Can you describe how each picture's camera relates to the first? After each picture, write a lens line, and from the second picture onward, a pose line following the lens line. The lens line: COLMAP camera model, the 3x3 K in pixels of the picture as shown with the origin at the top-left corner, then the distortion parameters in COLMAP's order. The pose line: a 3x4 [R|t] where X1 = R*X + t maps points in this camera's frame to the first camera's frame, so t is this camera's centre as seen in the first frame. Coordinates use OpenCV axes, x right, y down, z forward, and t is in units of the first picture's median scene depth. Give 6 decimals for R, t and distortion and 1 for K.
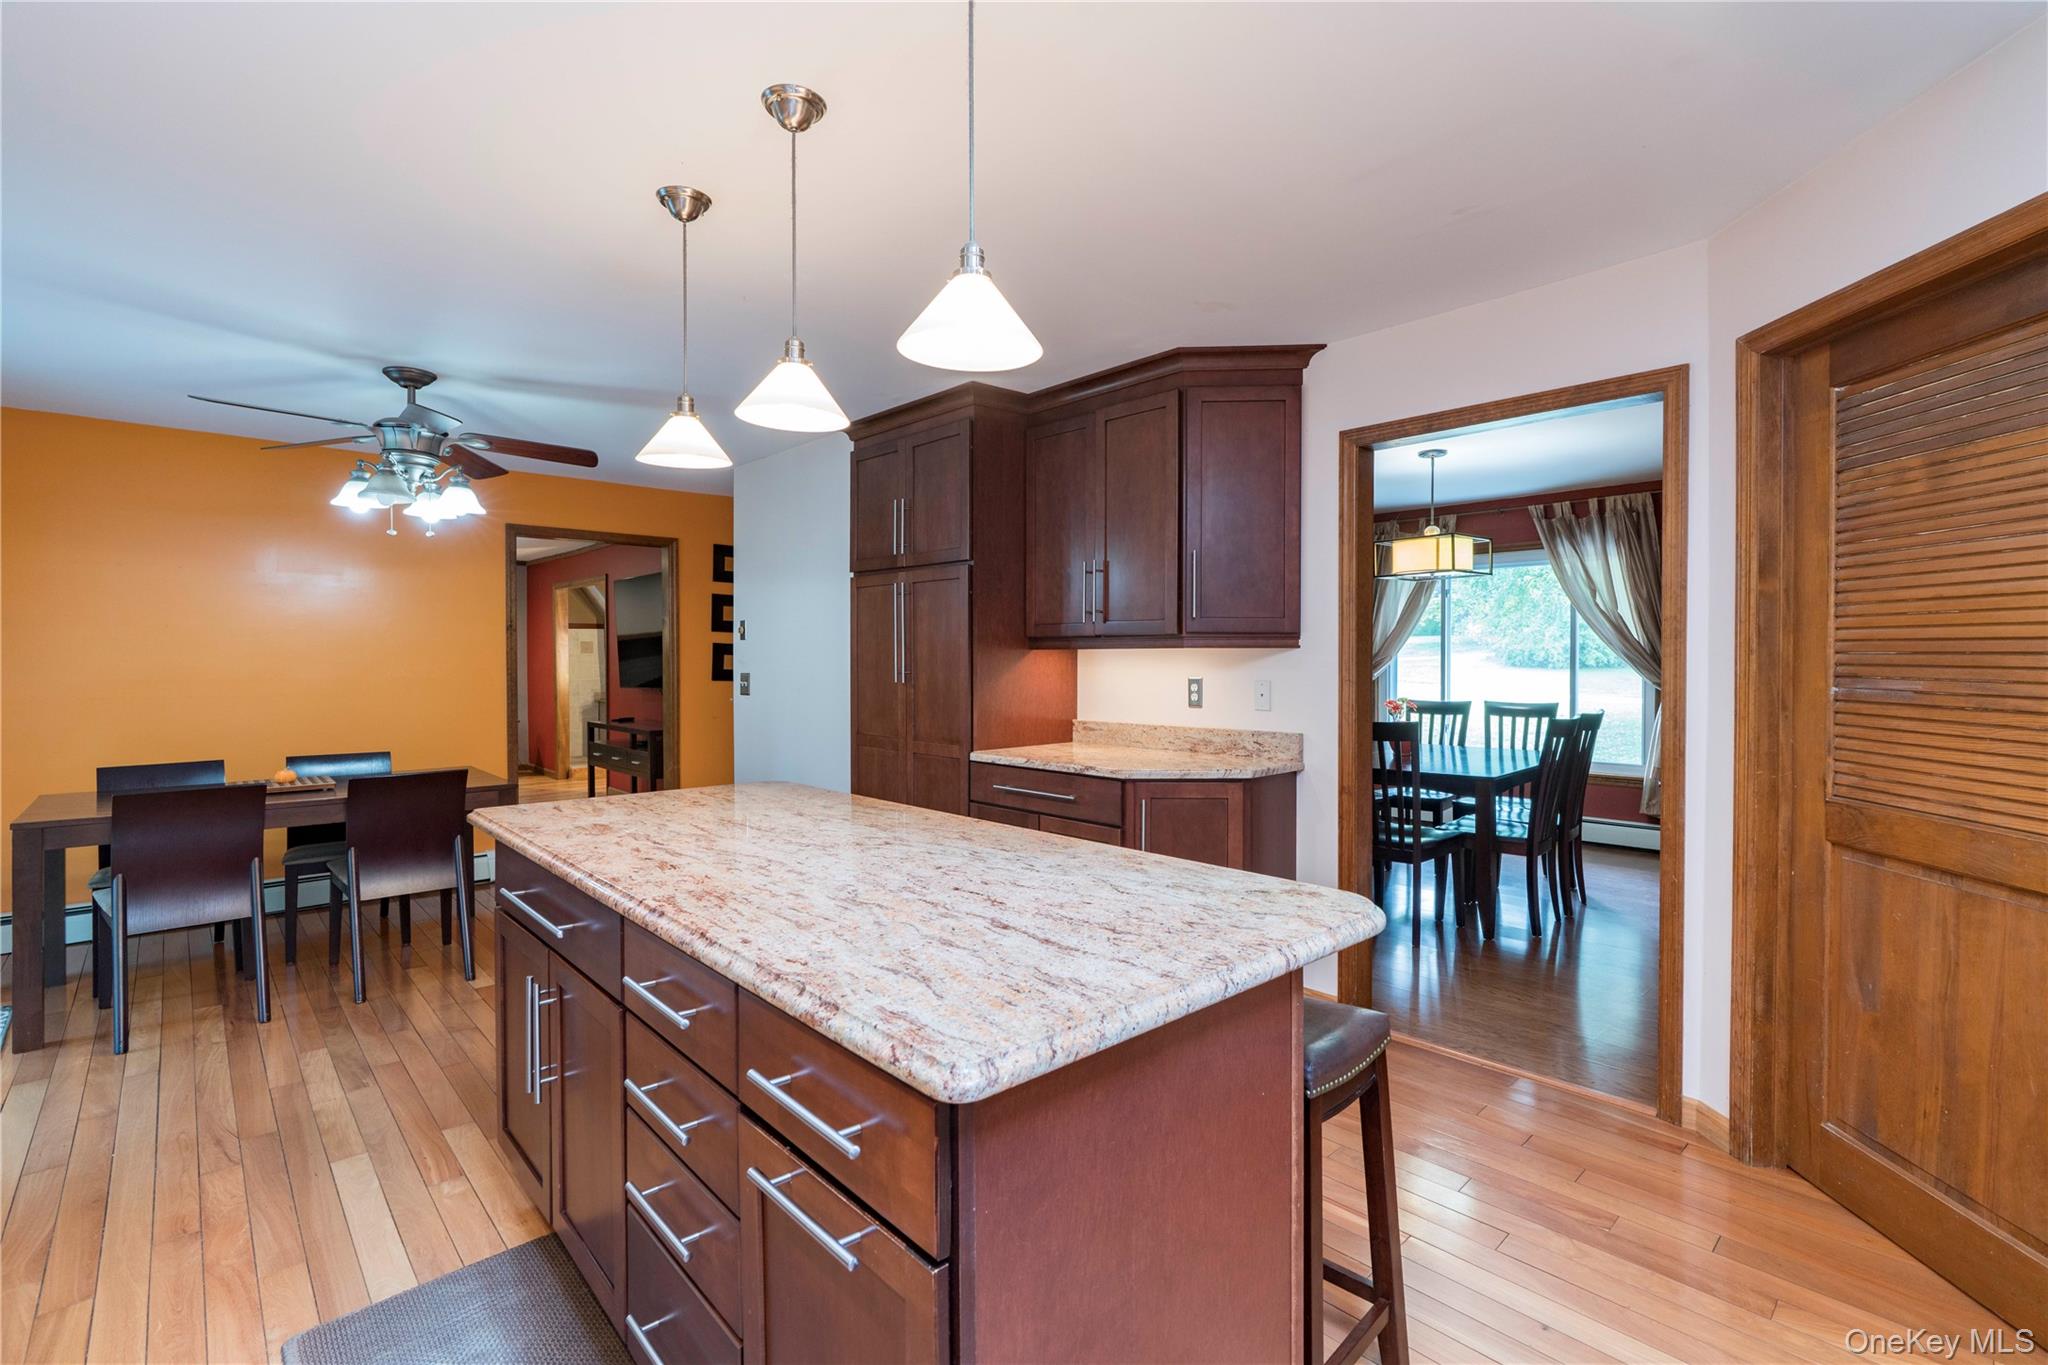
lens RADIAL K [[923.1, 0, 1032.7], [0, 923.1, 680.1], [0, 0, 1]] dist [-0.004815, -0.000117]
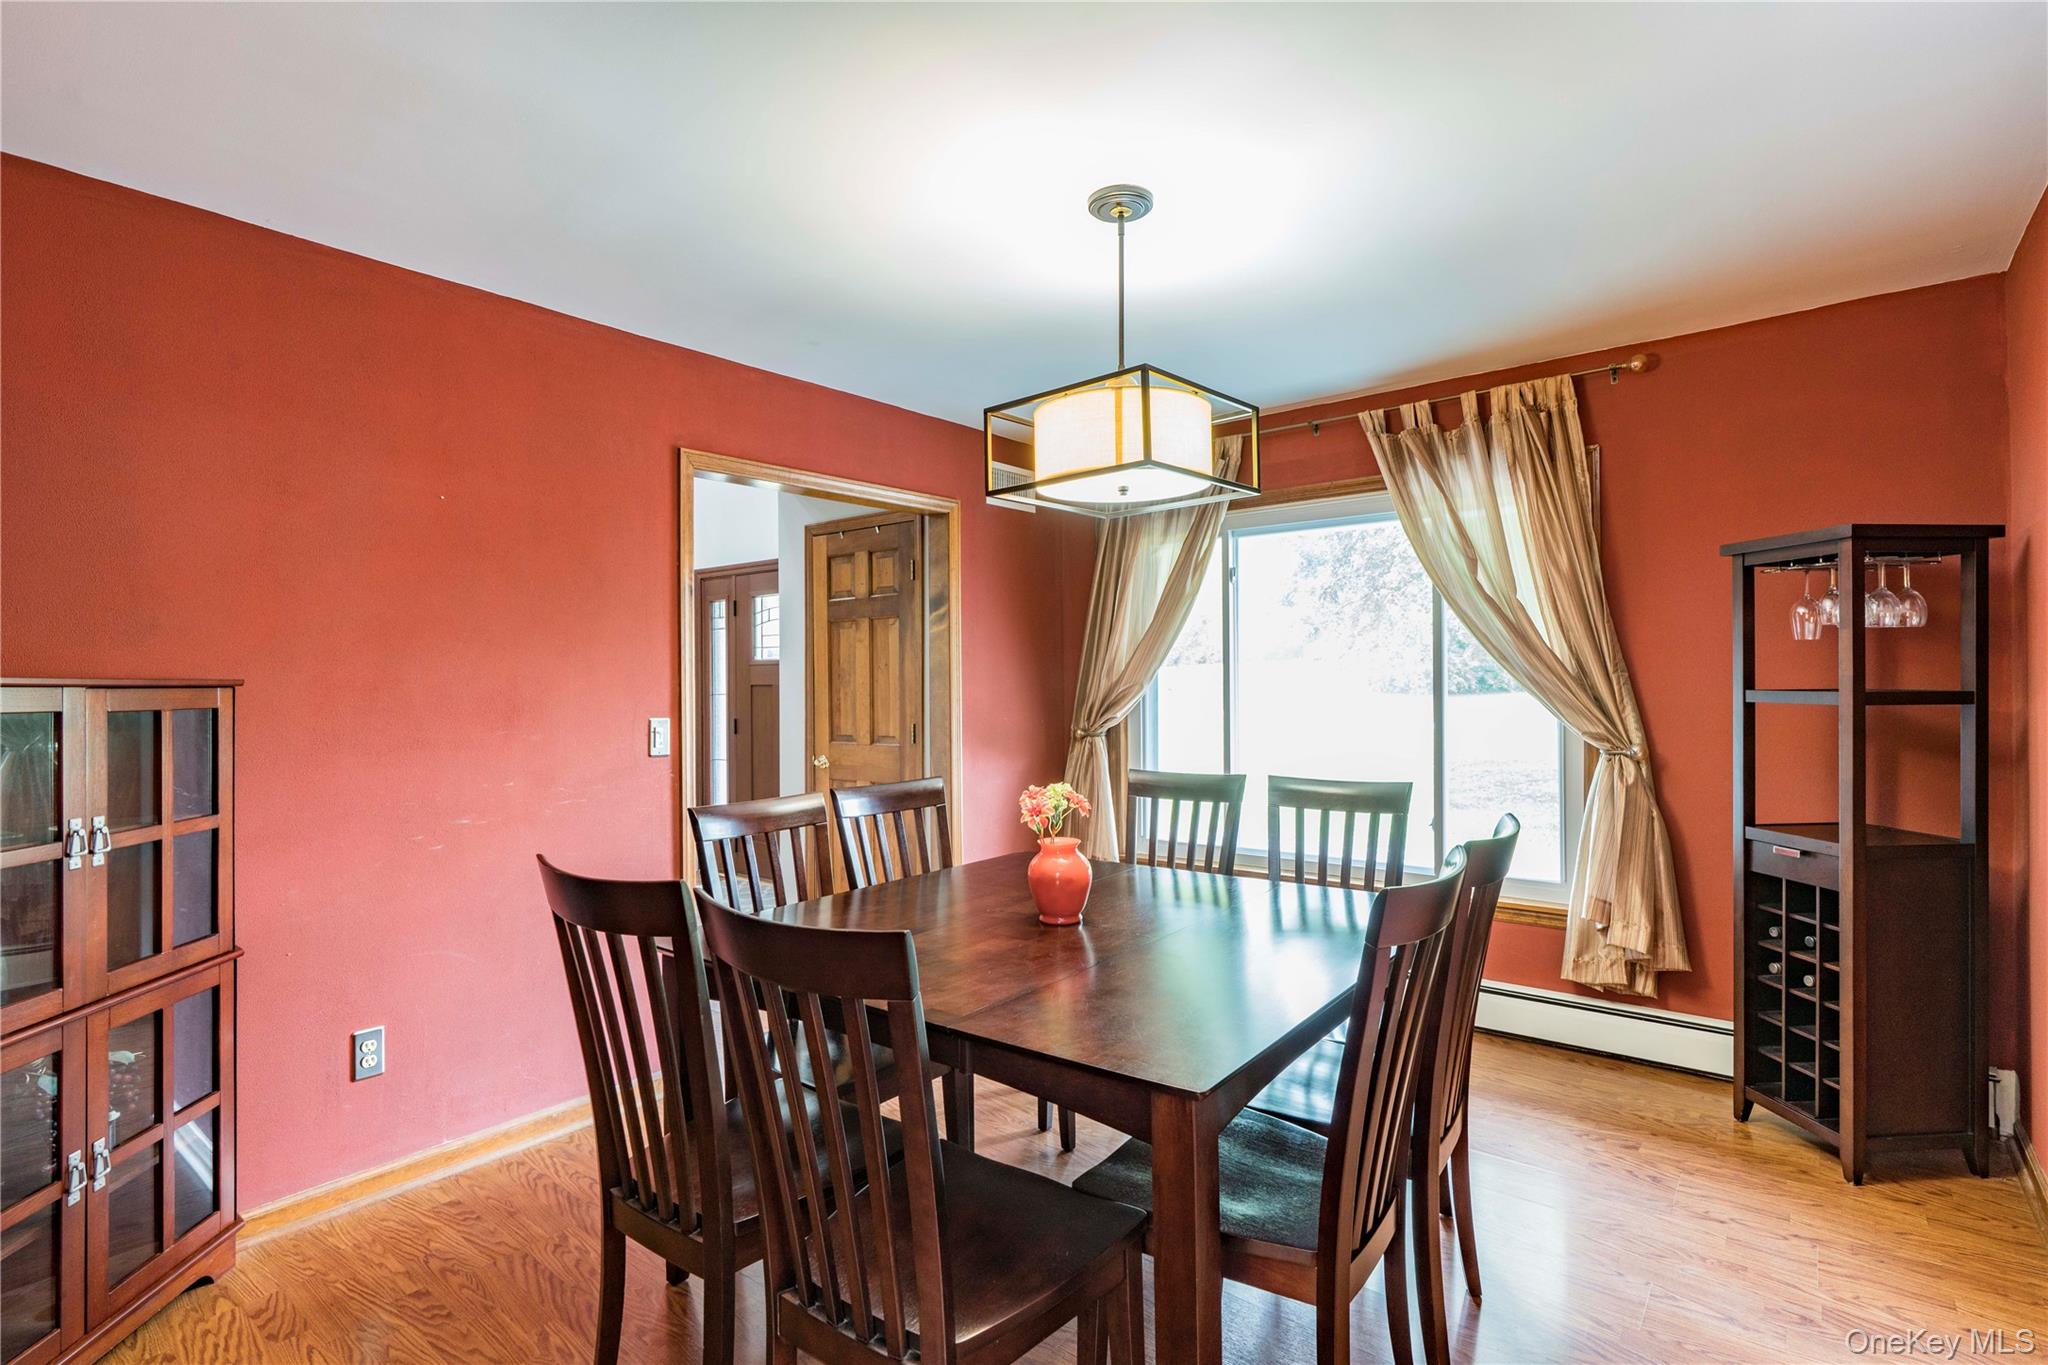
lens RADIAL K [[981.7, 0, 1017.8], [0, 981.7, 678.2], [0, 0, 1]] dist [-0.004378, 0.000965]
pose [[0.992002, -0.003042, 0.126185, 0.276512], [0.005867, 0.999740, -0.022023, -0.017131], [-0.126085, 0.022587, 0.991762, 0.473096]]
